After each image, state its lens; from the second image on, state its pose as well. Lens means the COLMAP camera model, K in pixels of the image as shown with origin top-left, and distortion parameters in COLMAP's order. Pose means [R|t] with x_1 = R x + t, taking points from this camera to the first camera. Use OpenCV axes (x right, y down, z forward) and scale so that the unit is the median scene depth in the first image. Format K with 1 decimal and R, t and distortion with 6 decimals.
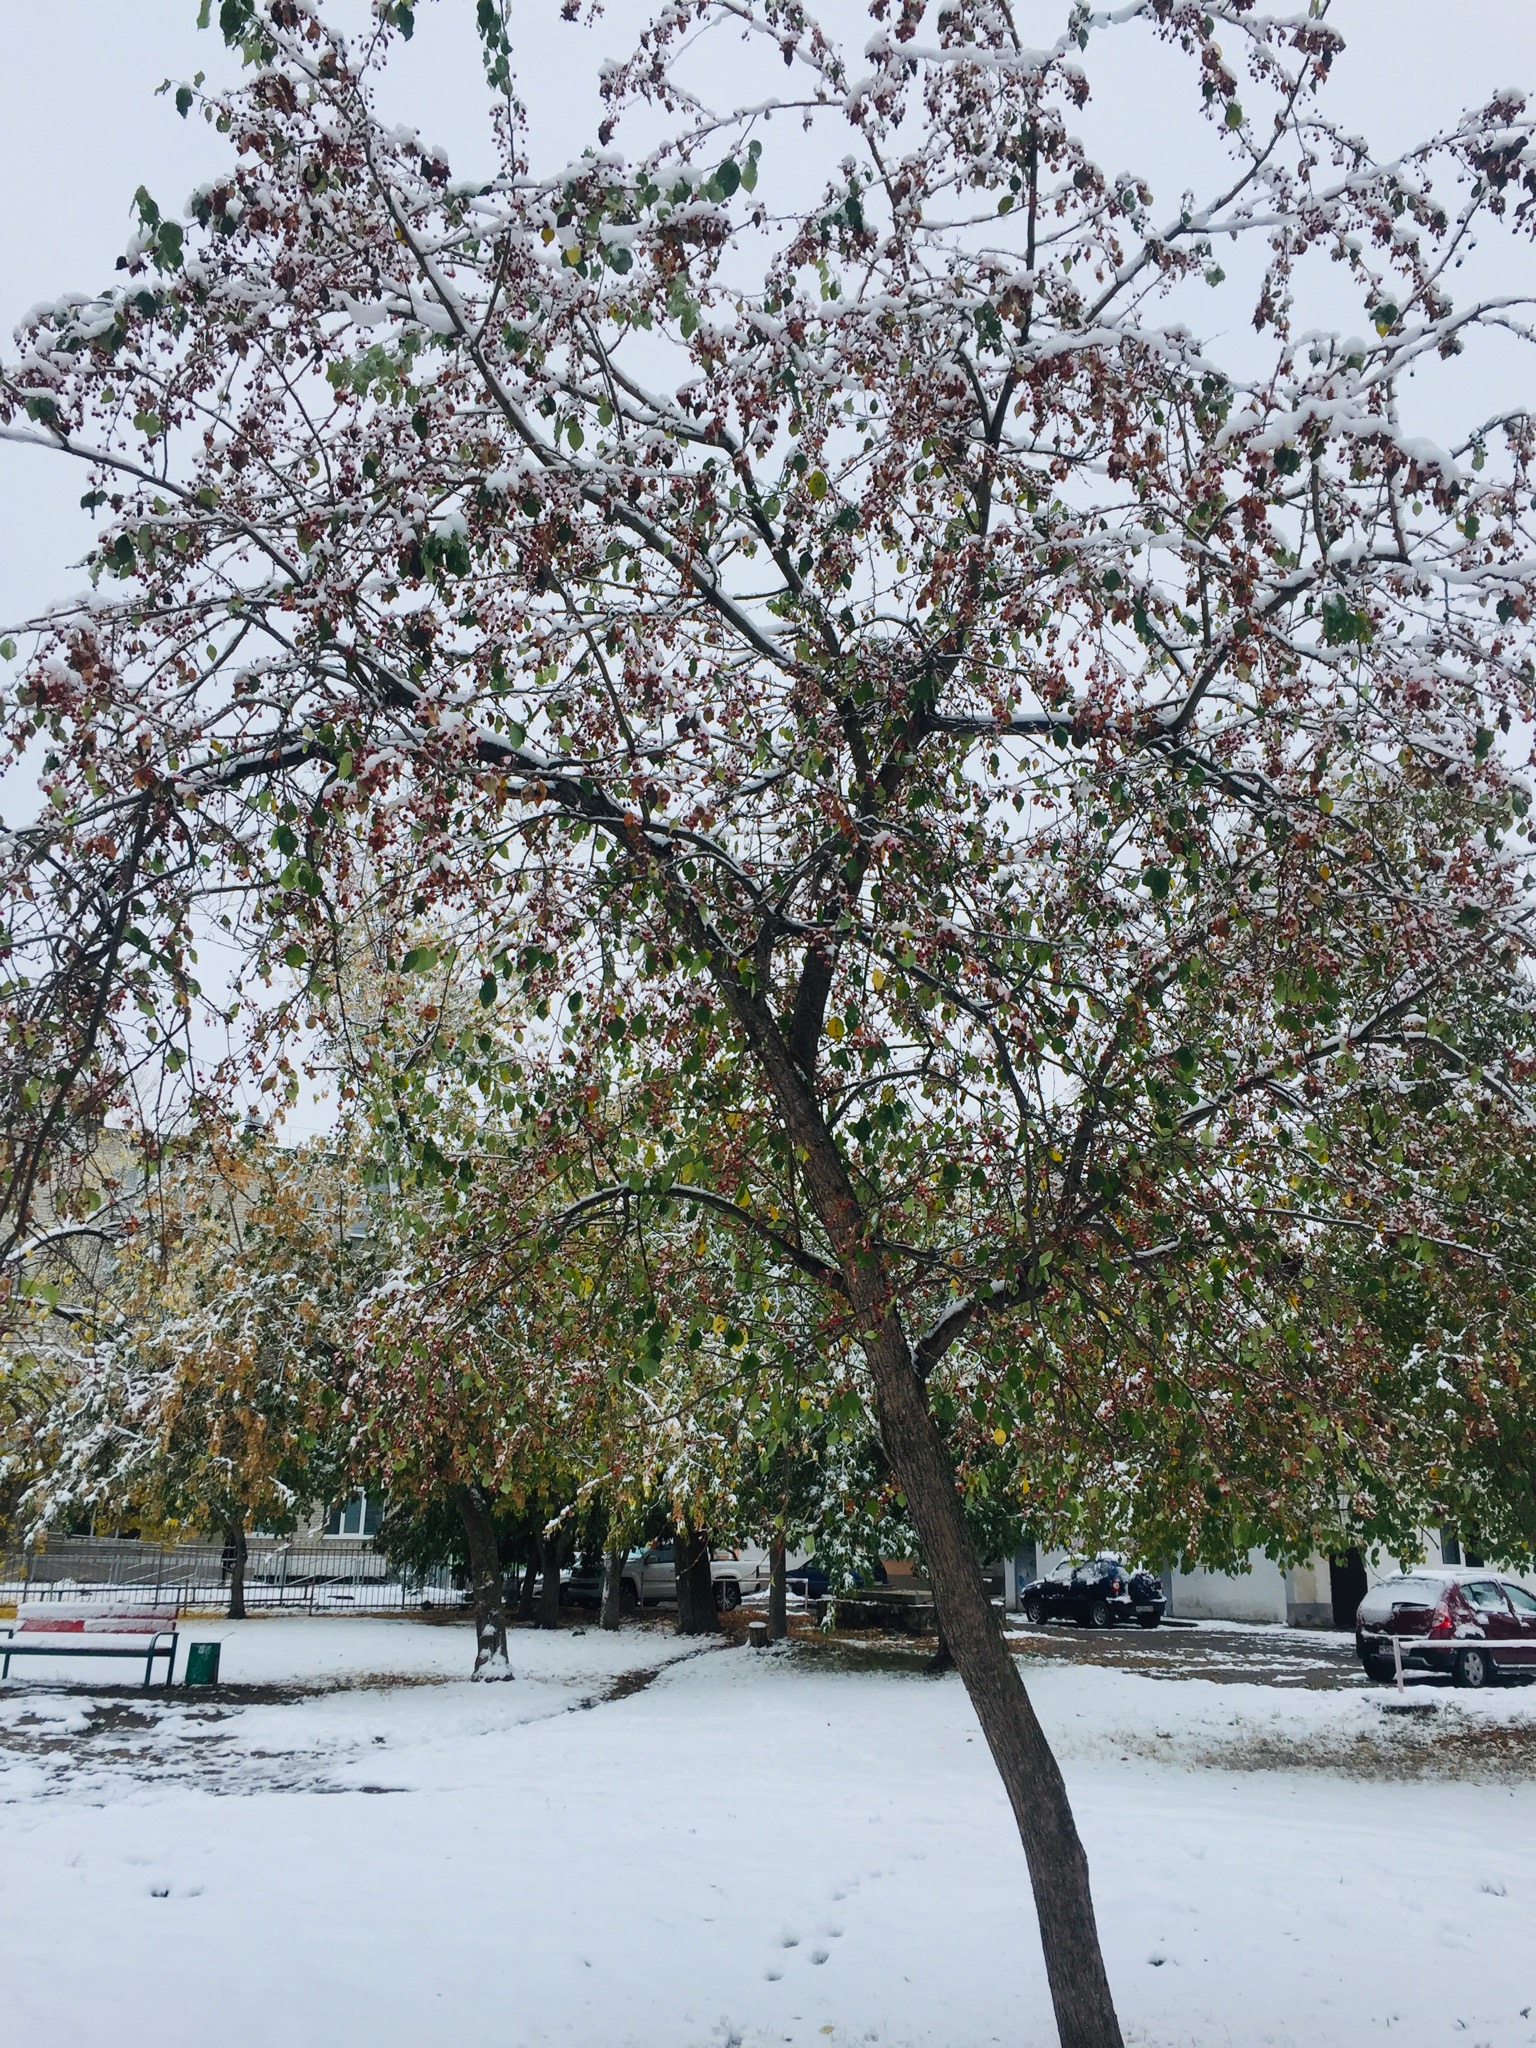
lens RADIAL K [[1881.6, 0, 770.0], [0, 1881.6, 1022.9], [0, 0, 1]] dist [0.088049, 0.000000]
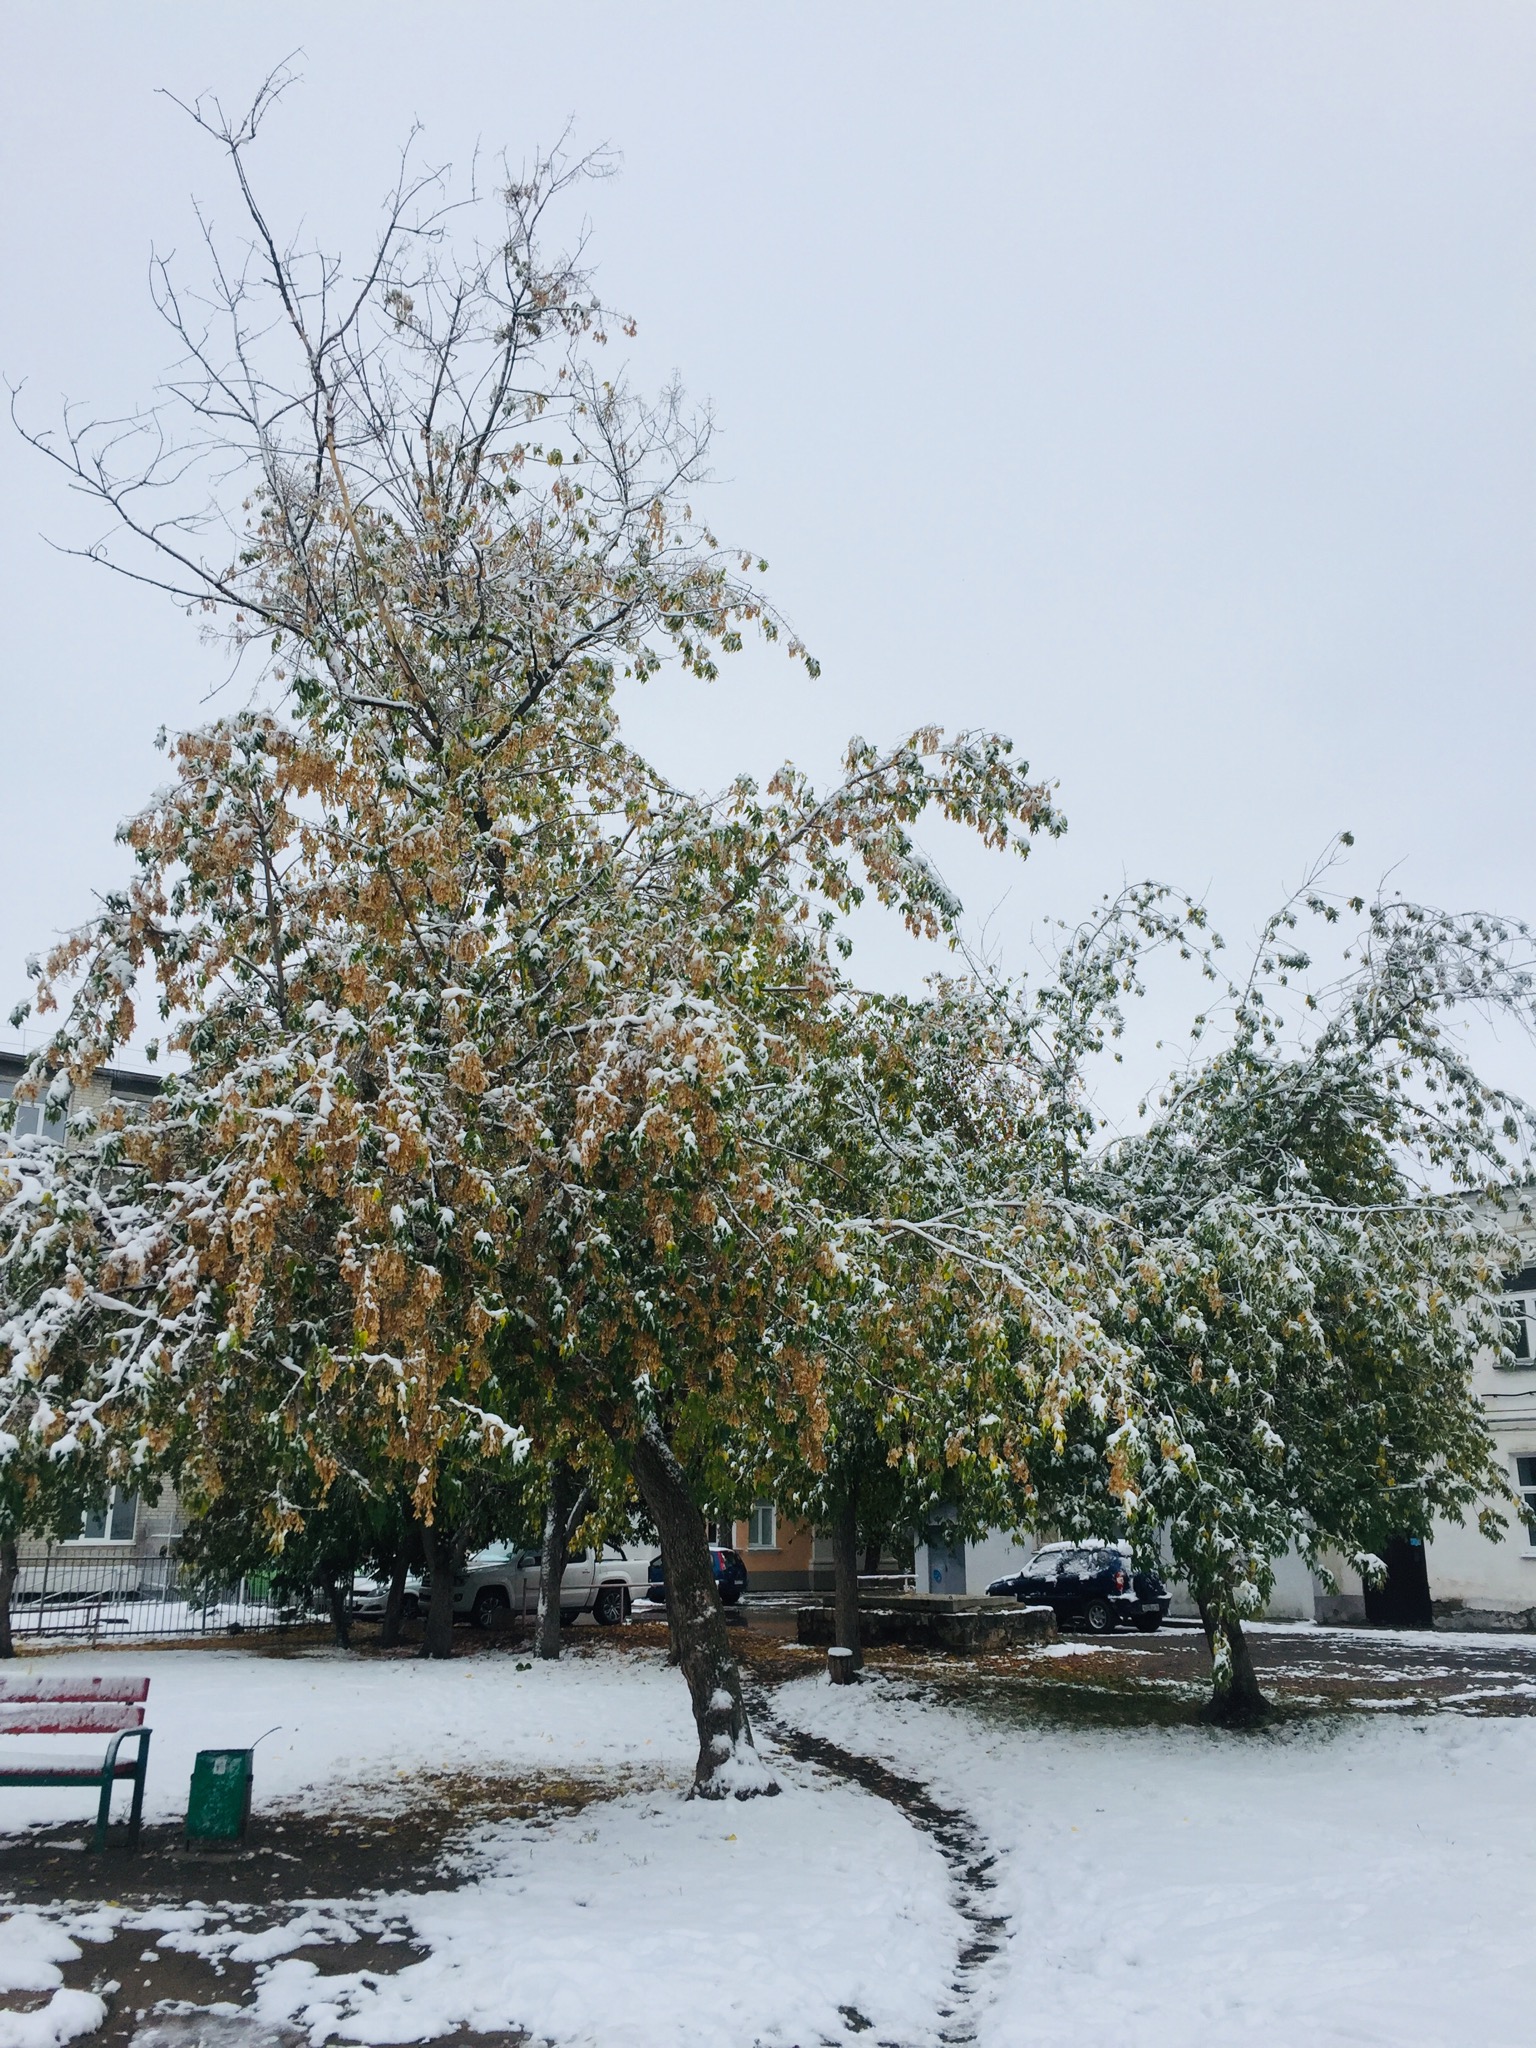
lens RADIAL K [[1881.6, 0, 766.4], [0, 1881.6, 1026.0], [0, 0, 1]] dist [0.088049, 0.000000]
pose [[0.985780, 0.025676, 0.166066, -0.169761], [-0.026444, 0.999647, 0.002415, 0.092596], [-0.165946, -0.006772, 0.986112, 0.342107]]
